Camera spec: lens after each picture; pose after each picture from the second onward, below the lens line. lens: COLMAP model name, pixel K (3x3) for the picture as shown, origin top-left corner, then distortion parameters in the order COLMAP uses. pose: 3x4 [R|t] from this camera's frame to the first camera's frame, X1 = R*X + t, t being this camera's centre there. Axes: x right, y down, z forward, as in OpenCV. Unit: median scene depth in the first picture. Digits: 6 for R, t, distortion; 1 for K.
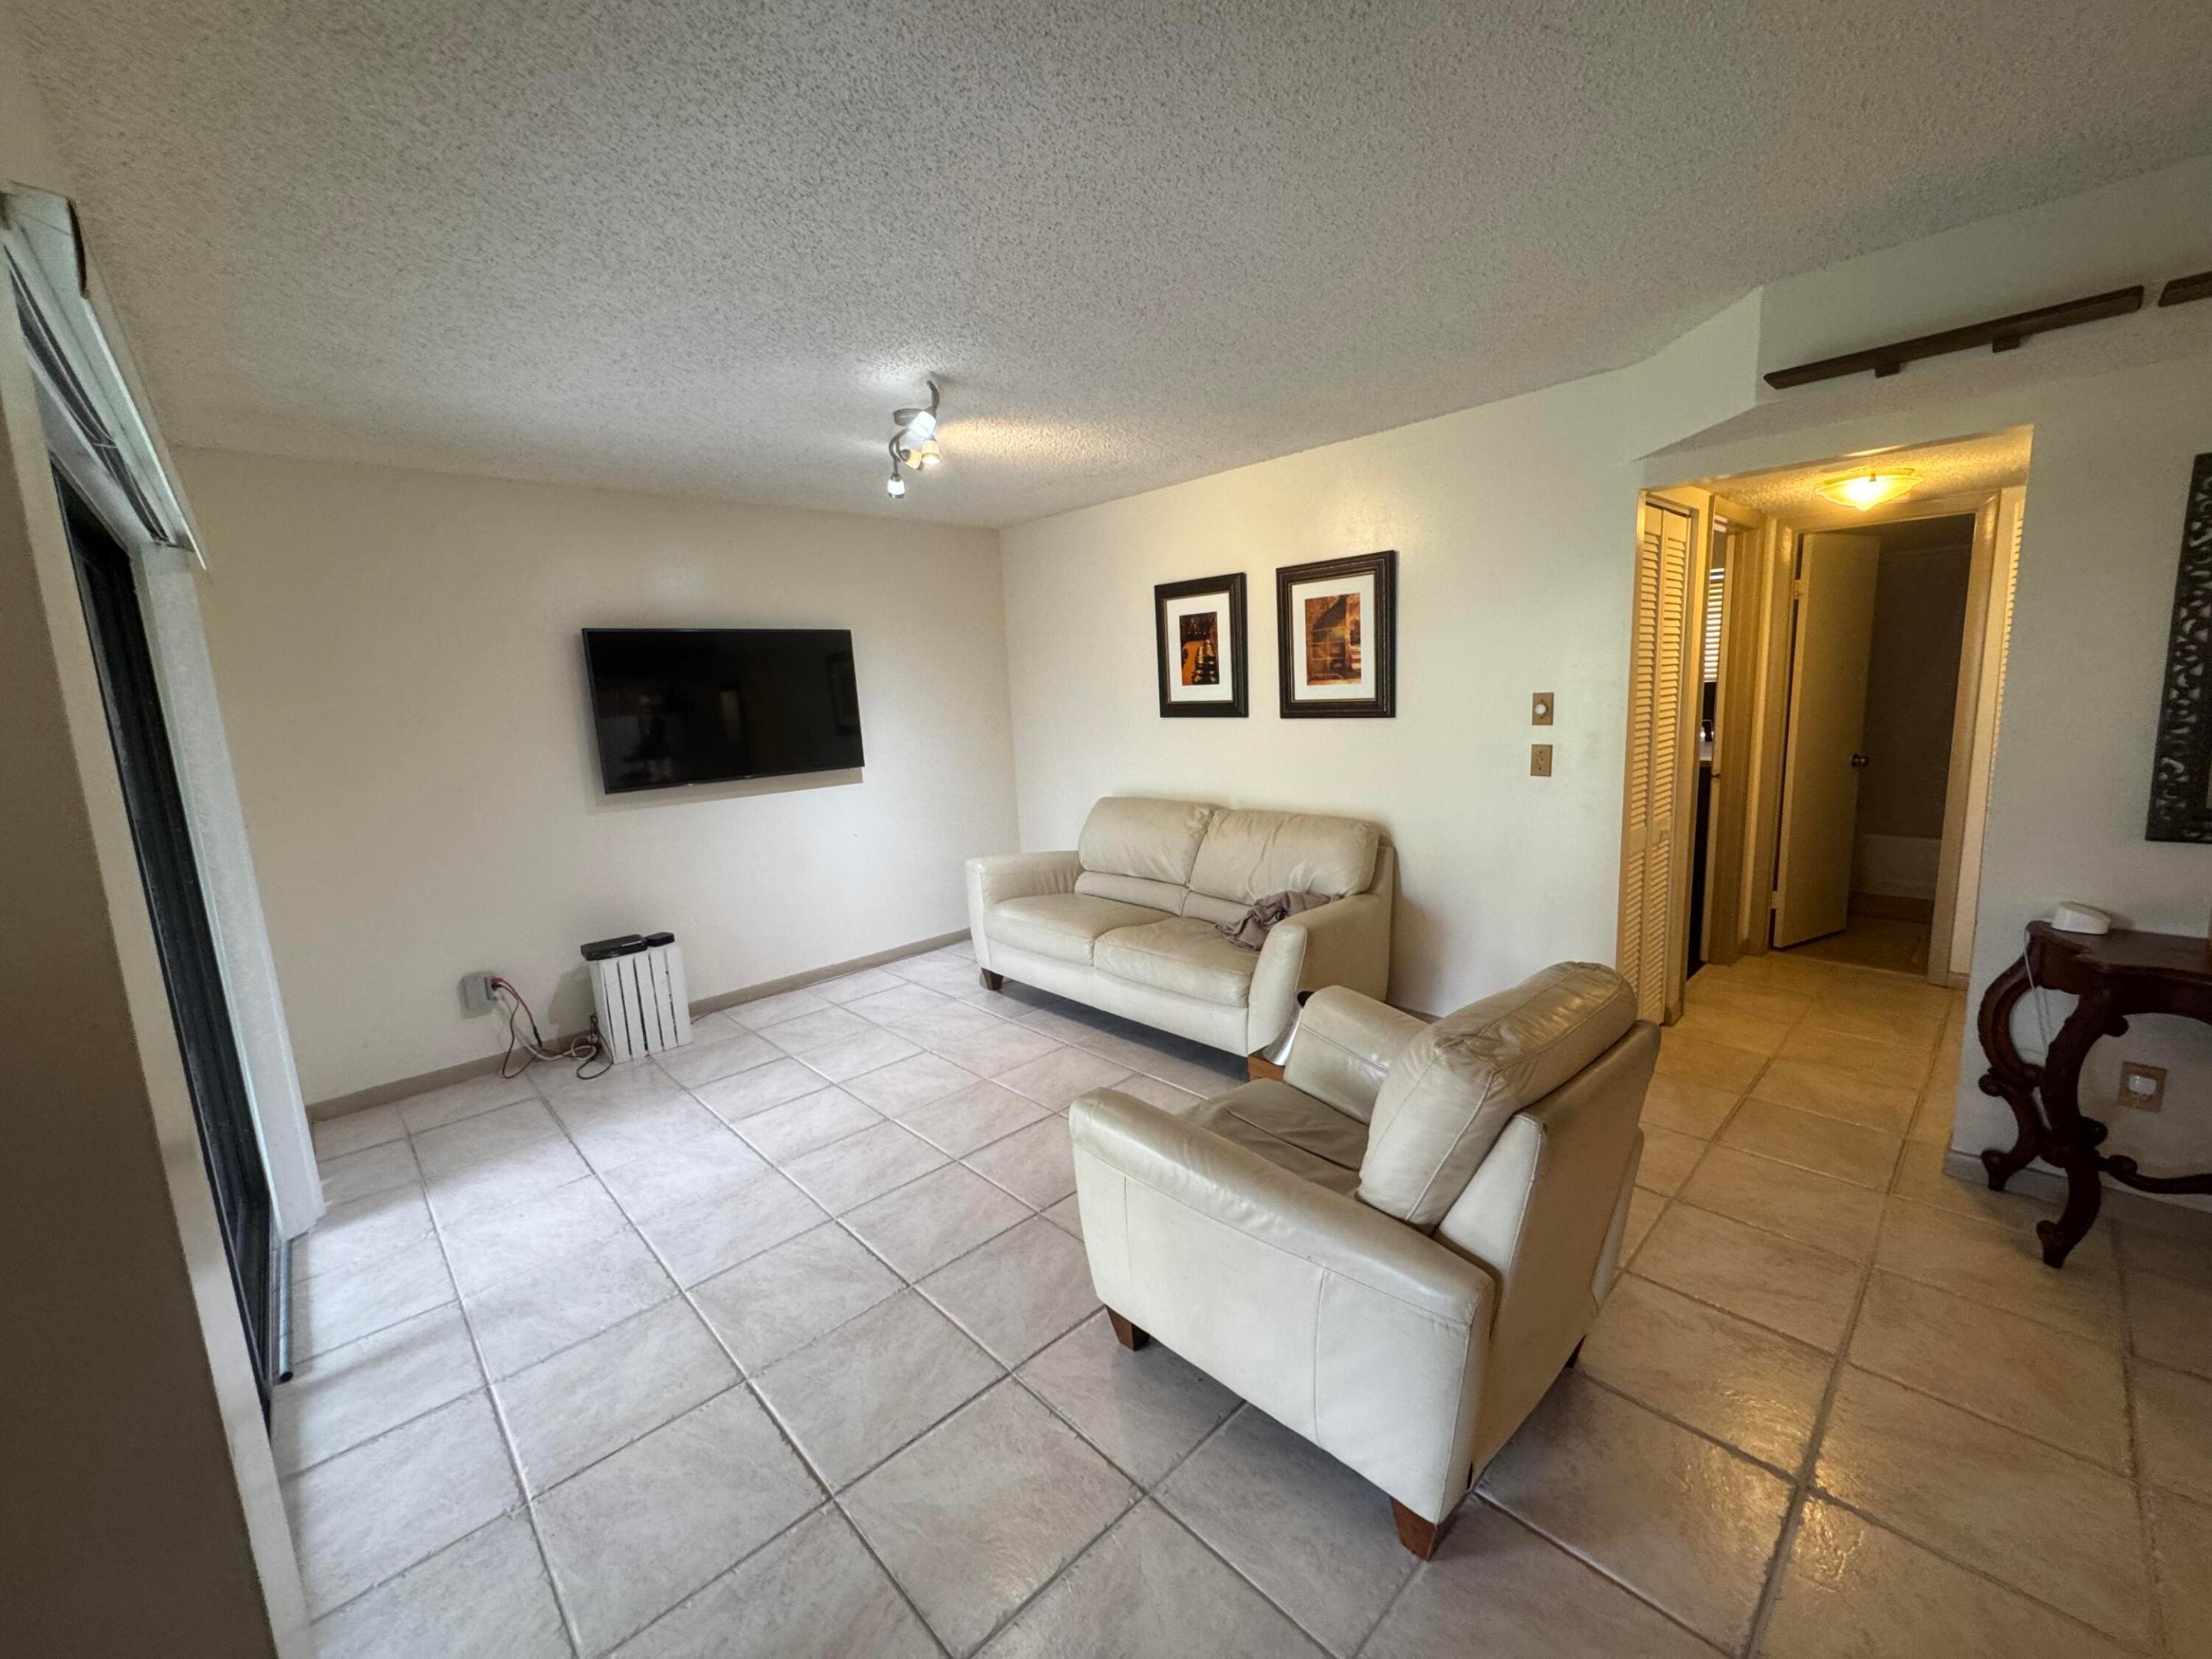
lens RADIAL K [[895.6, 0, 1106.0], [0, 895.6, 829.5], [0, 0, 1]] dist [-0.001051, -0.000020]
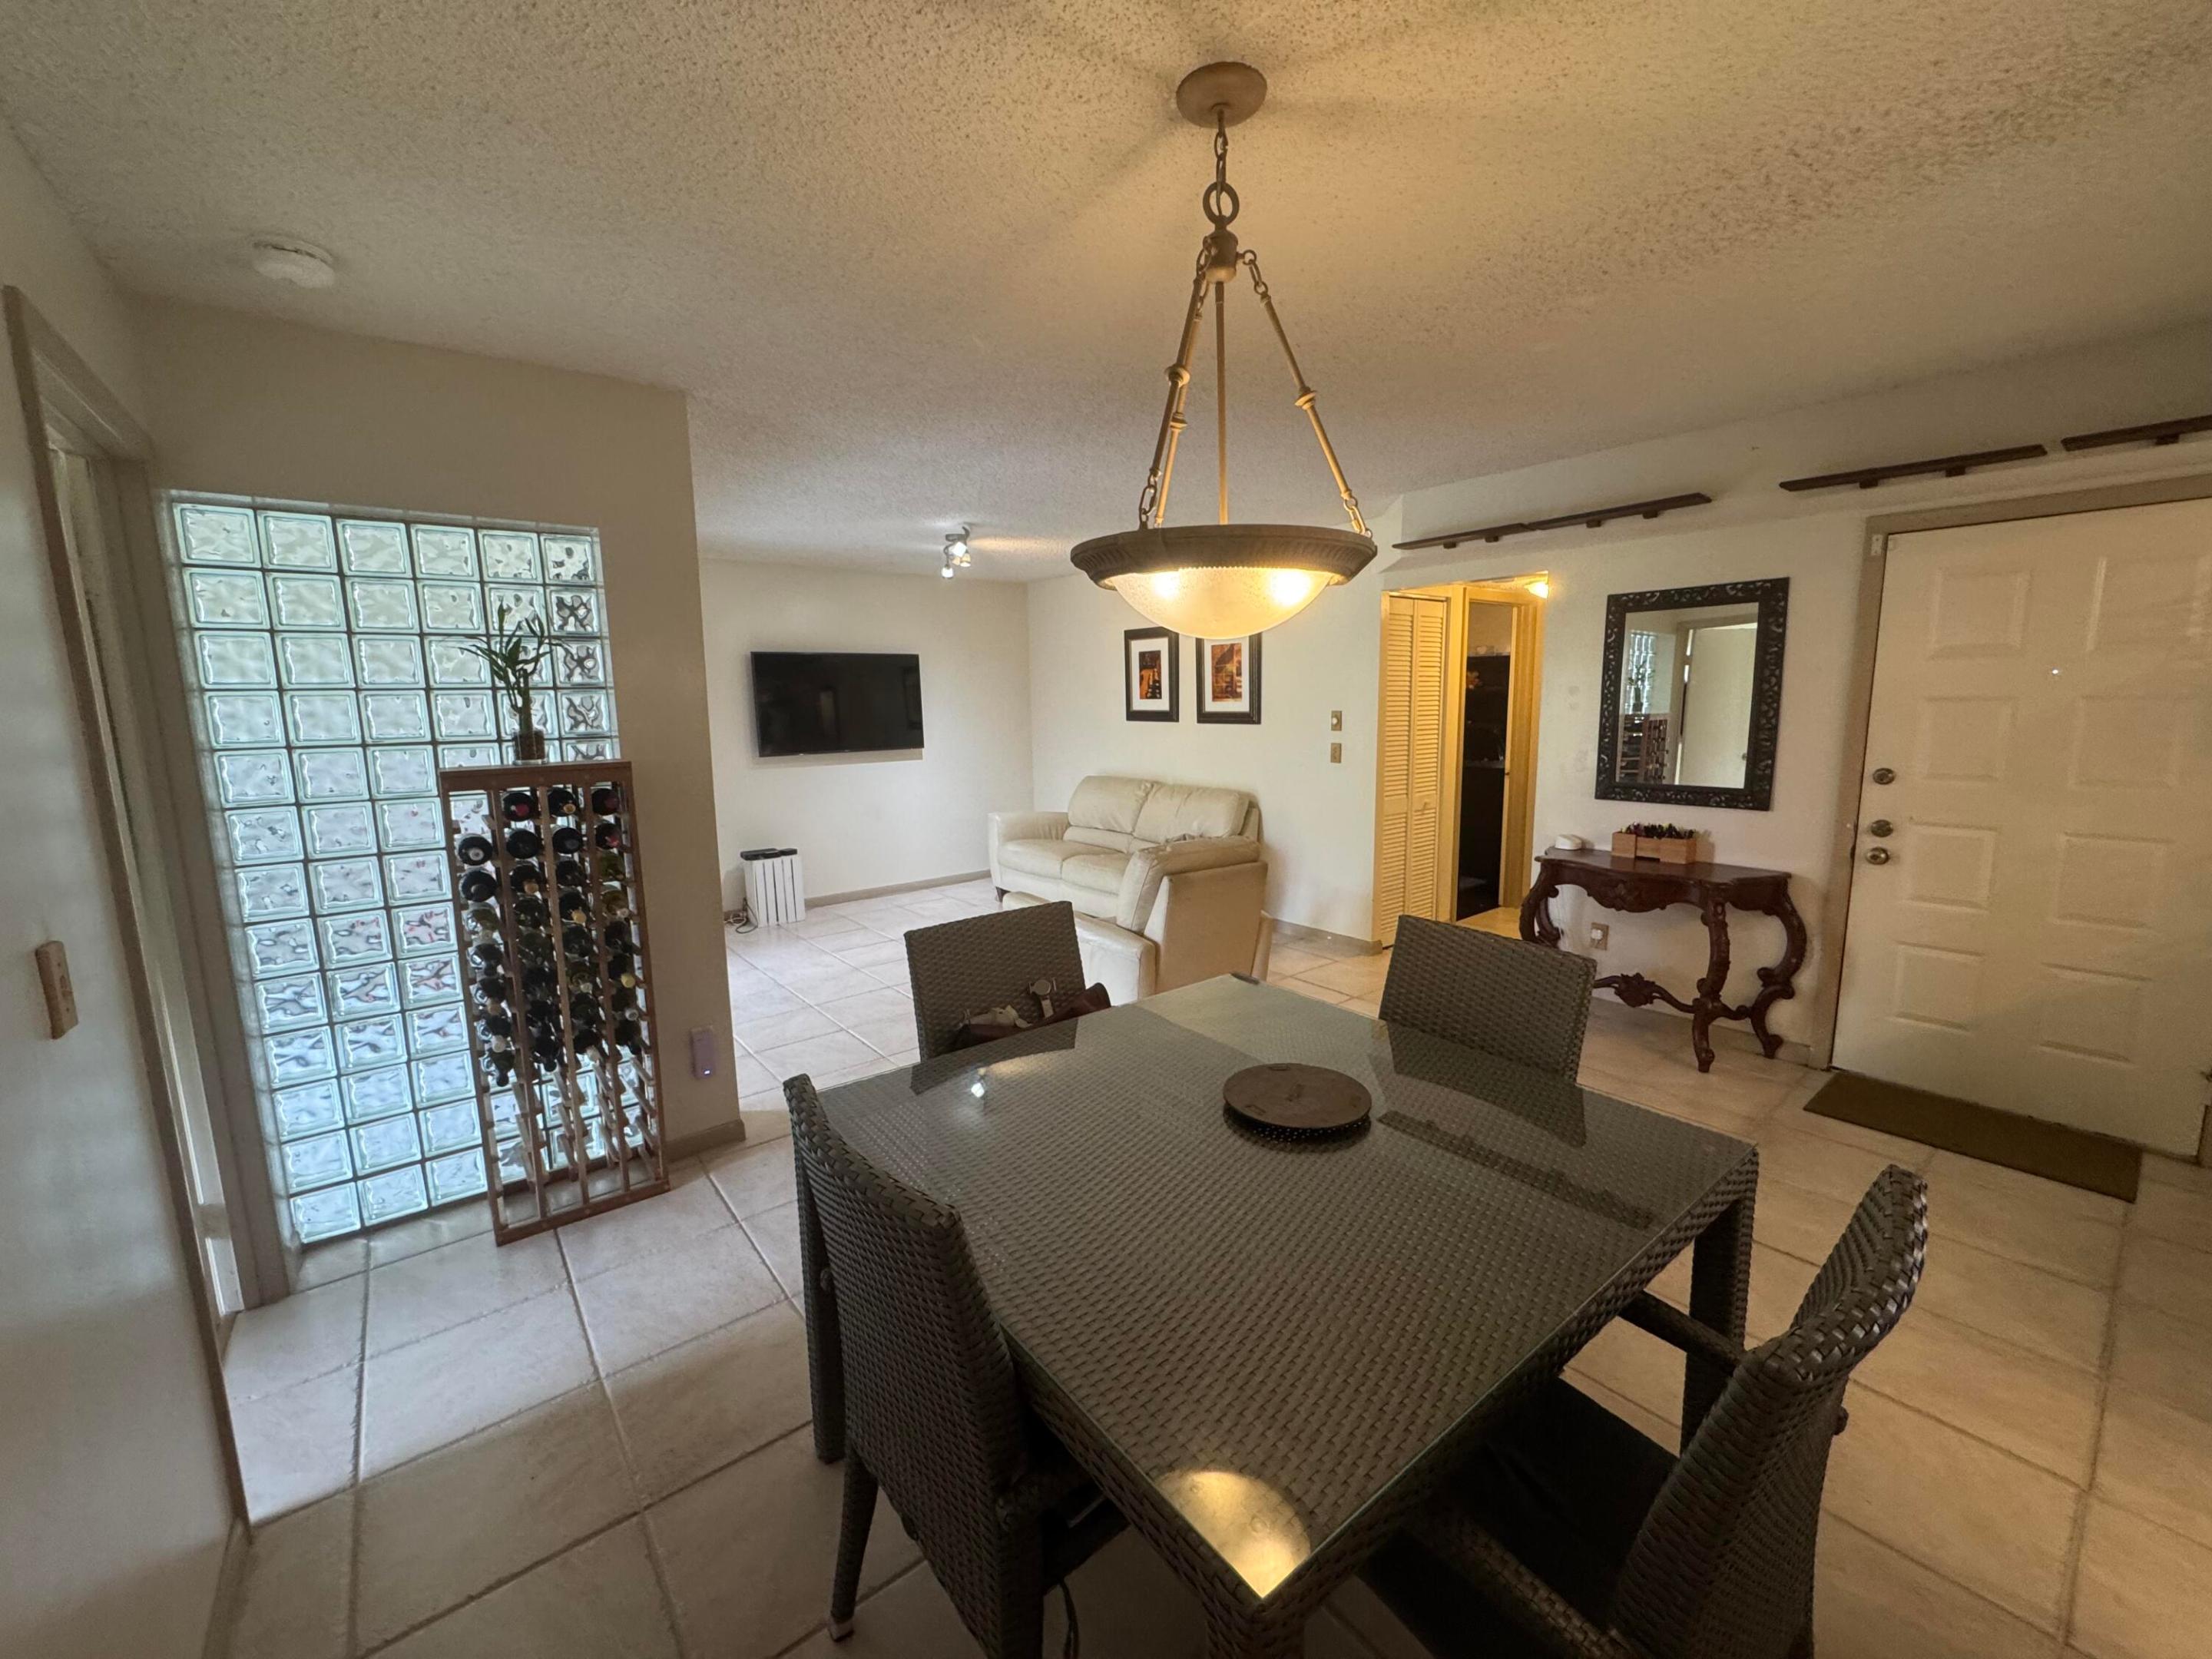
lens RADIAL K [[887.4, 0, 1106.0], [0, 887.4, 829.5], [0, 0, 1]] dist [-0.013569, -0.000051]
pose [[0.996452, 0.041765, -0.073066, 0.166502], [-0.042515, 0.999058, -0.008742, 0.075949], [0.072632, 0.011818, 0.997289, -0.508244]]
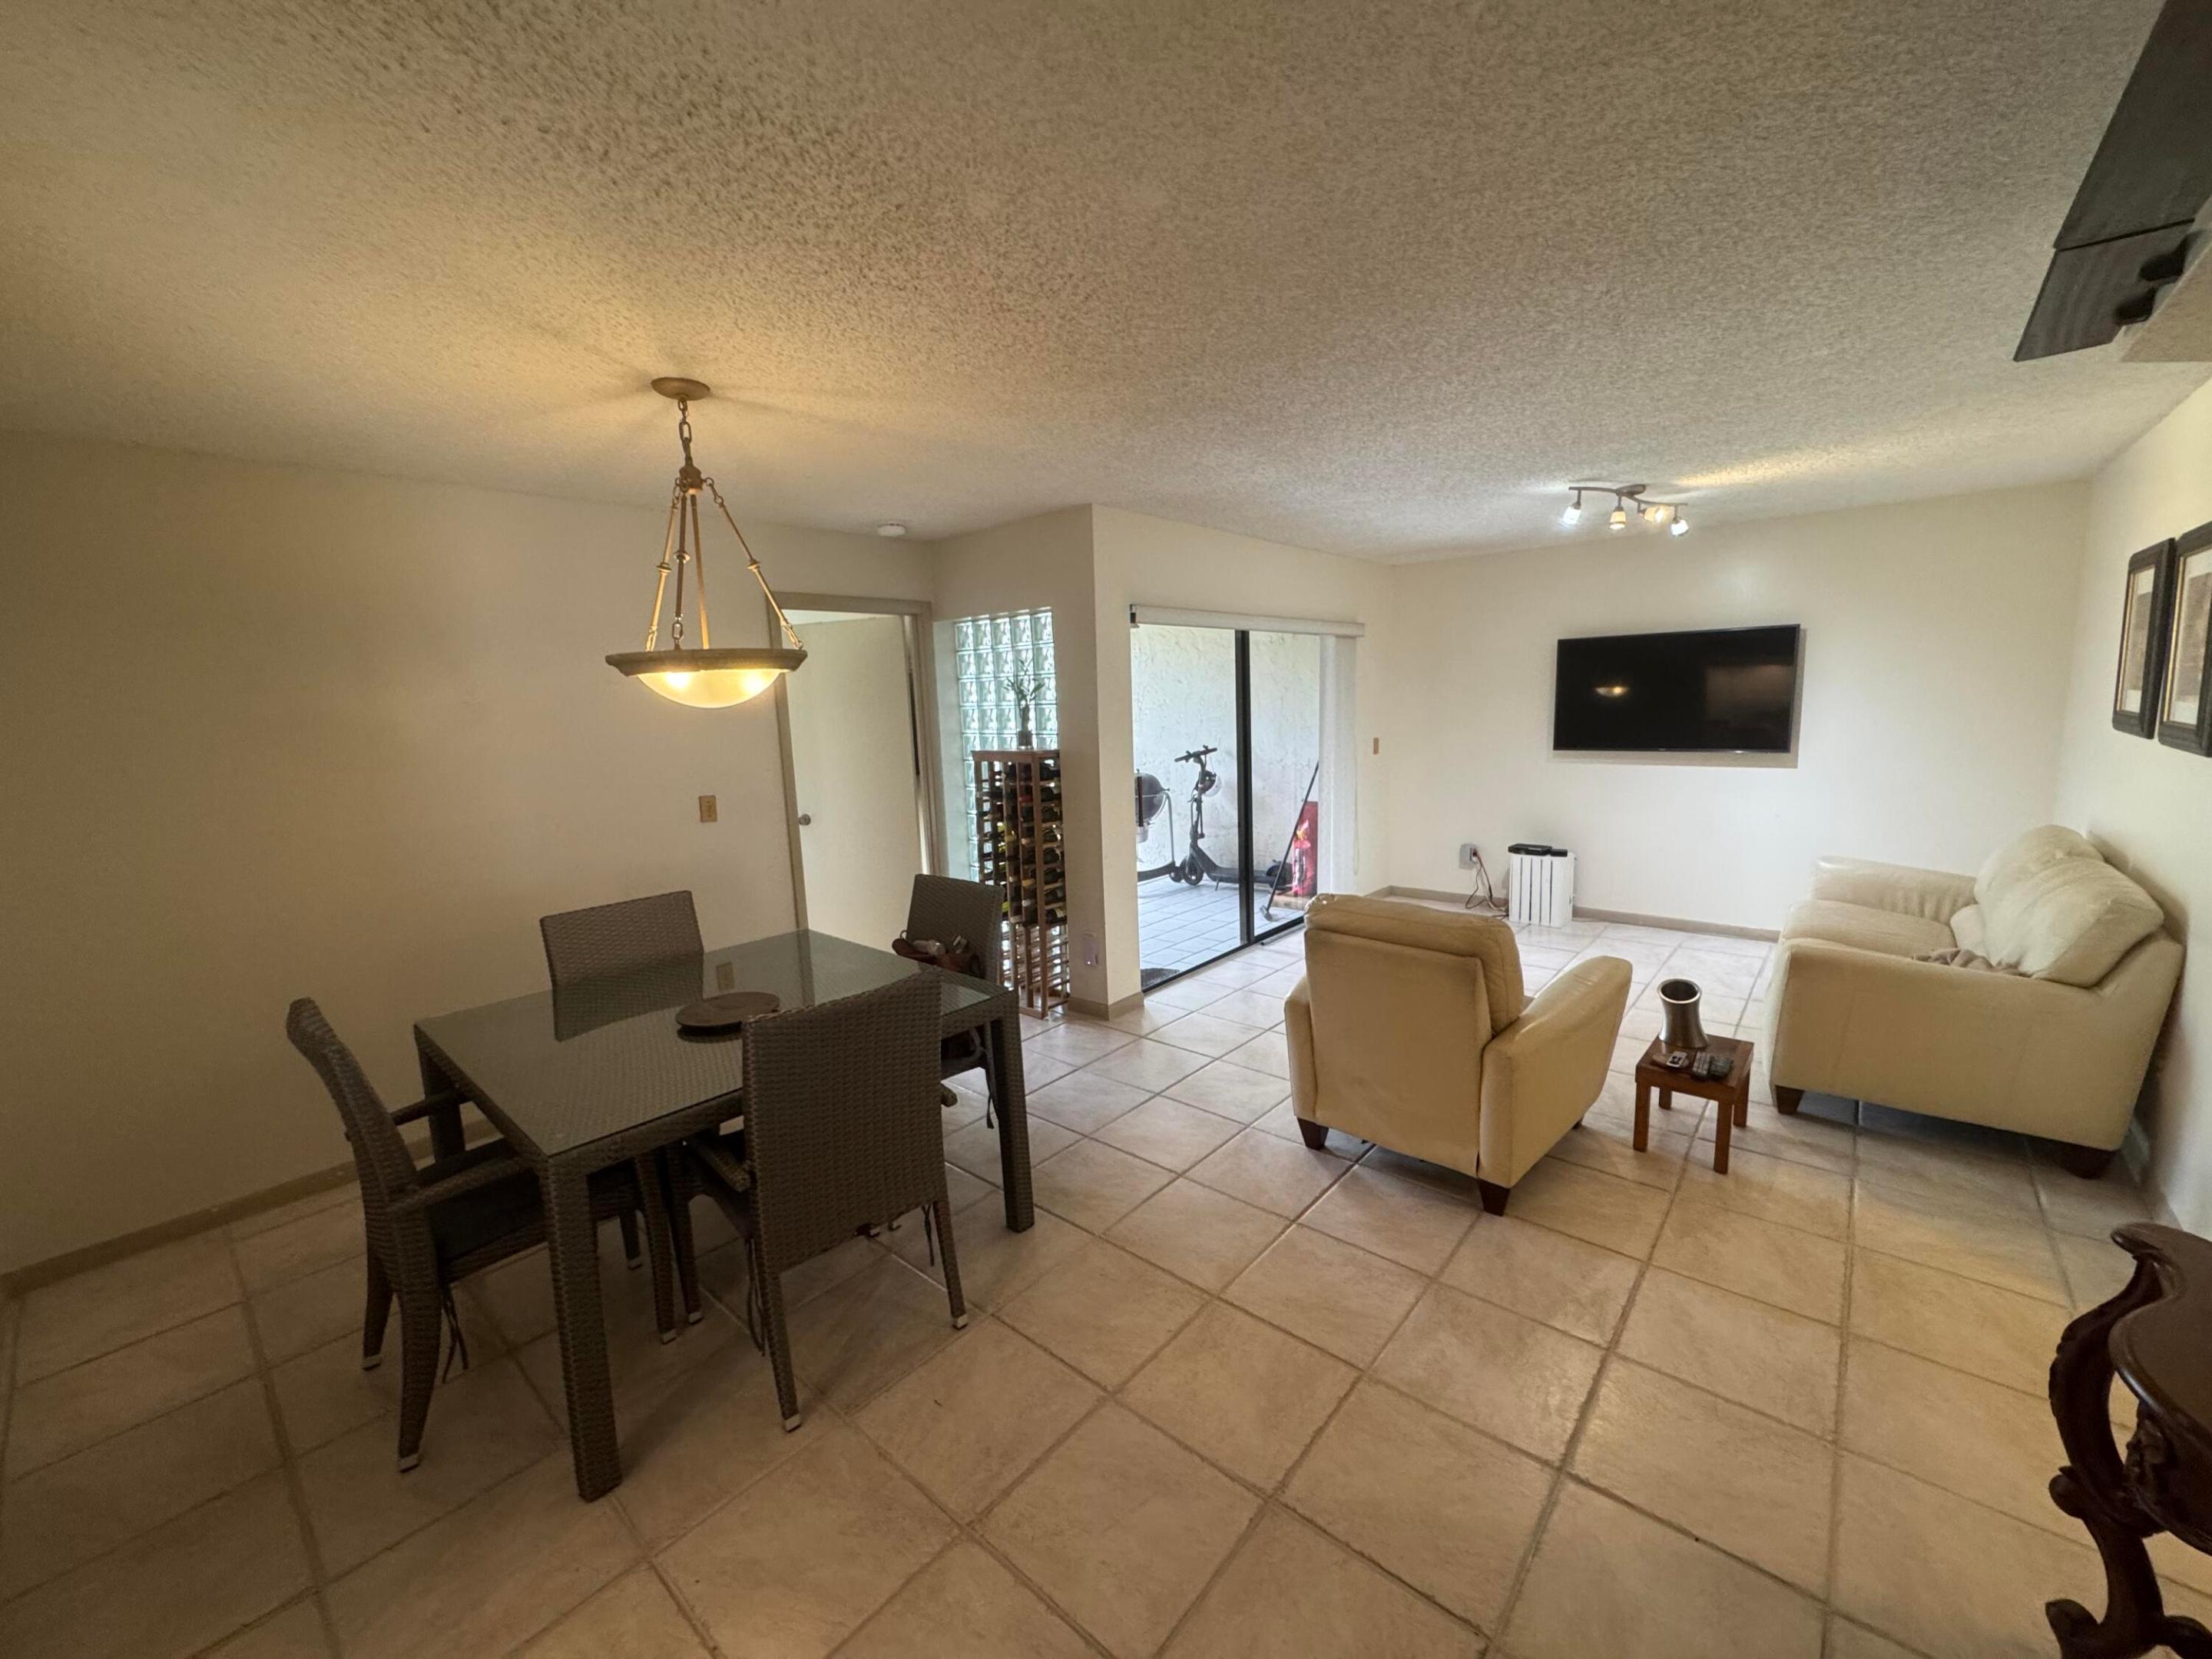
lens RADIAL K [[895.6, 0, 1106.0], [0, 895.6, 829.5], [0, 0, 1]] dist [-0.001051, -0.000020]
pose [[0.113208, 0.193672, -0.974513, 0.853094], [-0.131351, 0.975127, 0.178535, -0.079650], [0.984851, 0.107792, 0.135831, 0.078402]]
